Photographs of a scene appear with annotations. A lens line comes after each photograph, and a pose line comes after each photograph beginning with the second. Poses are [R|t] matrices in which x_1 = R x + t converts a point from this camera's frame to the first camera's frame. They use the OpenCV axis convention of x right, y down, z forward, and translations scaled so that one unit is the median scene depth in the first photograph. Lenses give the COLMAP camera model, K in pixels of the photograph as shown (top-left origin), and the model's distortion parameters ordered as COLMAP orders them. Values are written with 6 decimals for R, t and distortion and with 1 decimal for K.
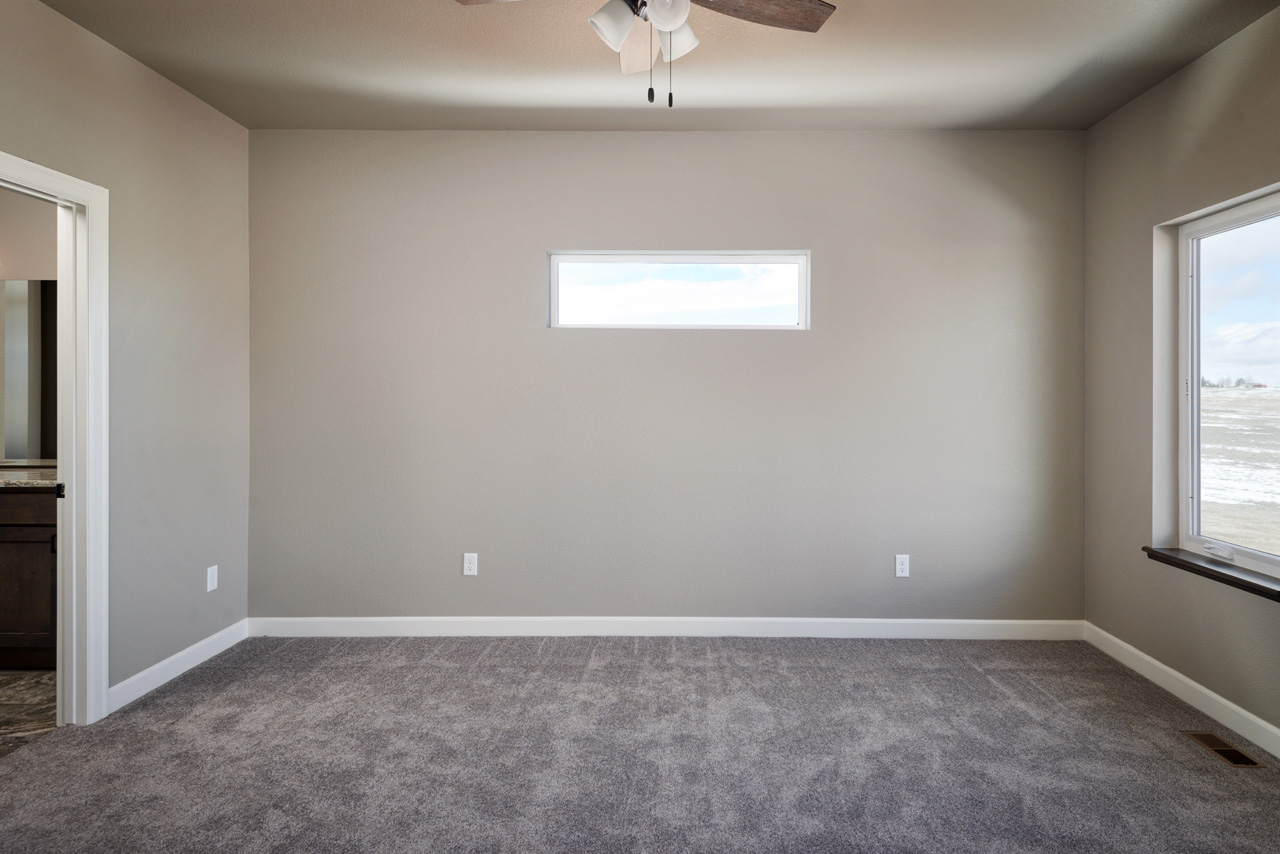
lens RADIAL K [[740.7, 0, 641.9], [0, 740.7, 402.7], [0, 0, 1]] dist [-0.002783, -0.002675]
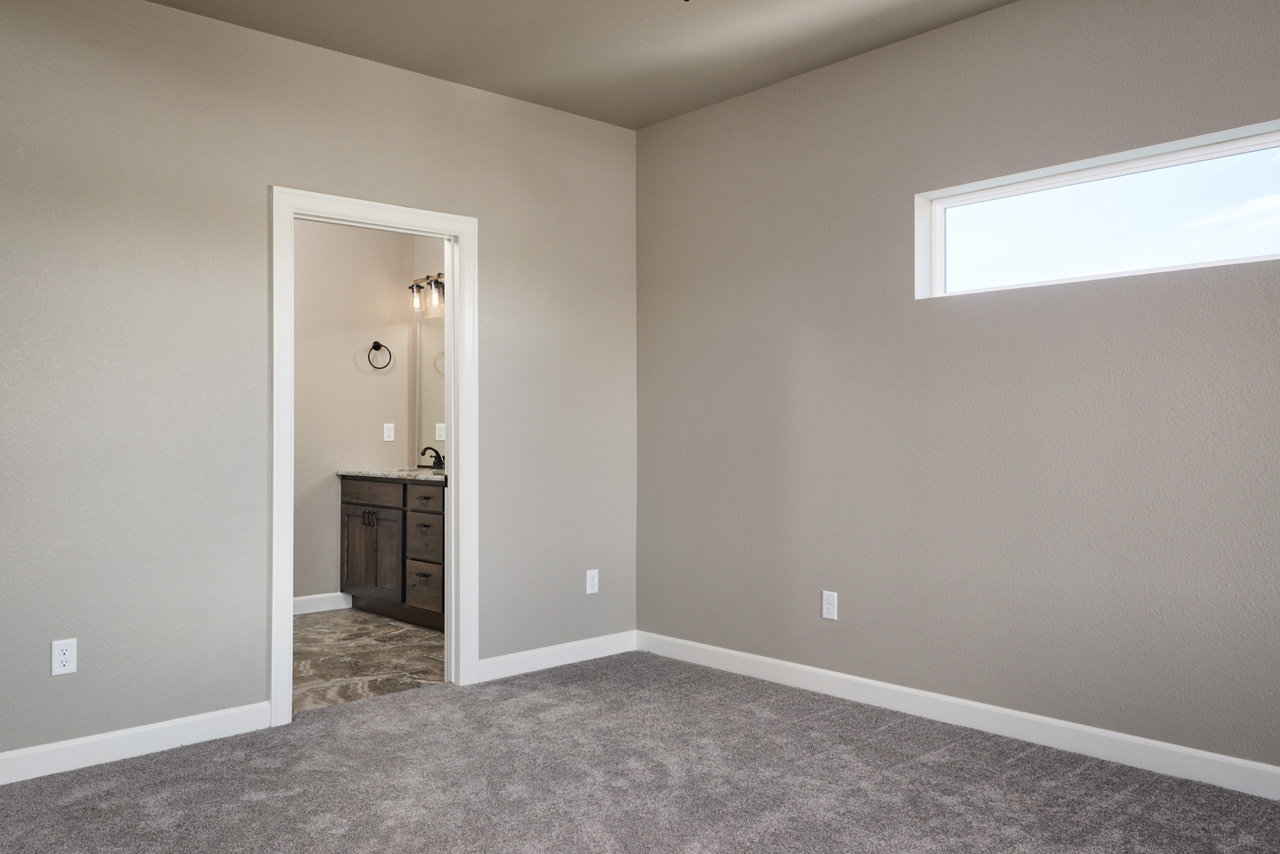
lens RADIAL K [[995.5, 0, 640.0], [0, 995.5, 427.0], [0, 0, 1]] dist [0.037526, -0.083690]
pose [[0.673827, -0.005273, -0.738870, 0.504595], [-0.001376, 0.999964, -0.008391, 0.038971], [0.738887, 0.006671, 0.673796, 0.132925]]
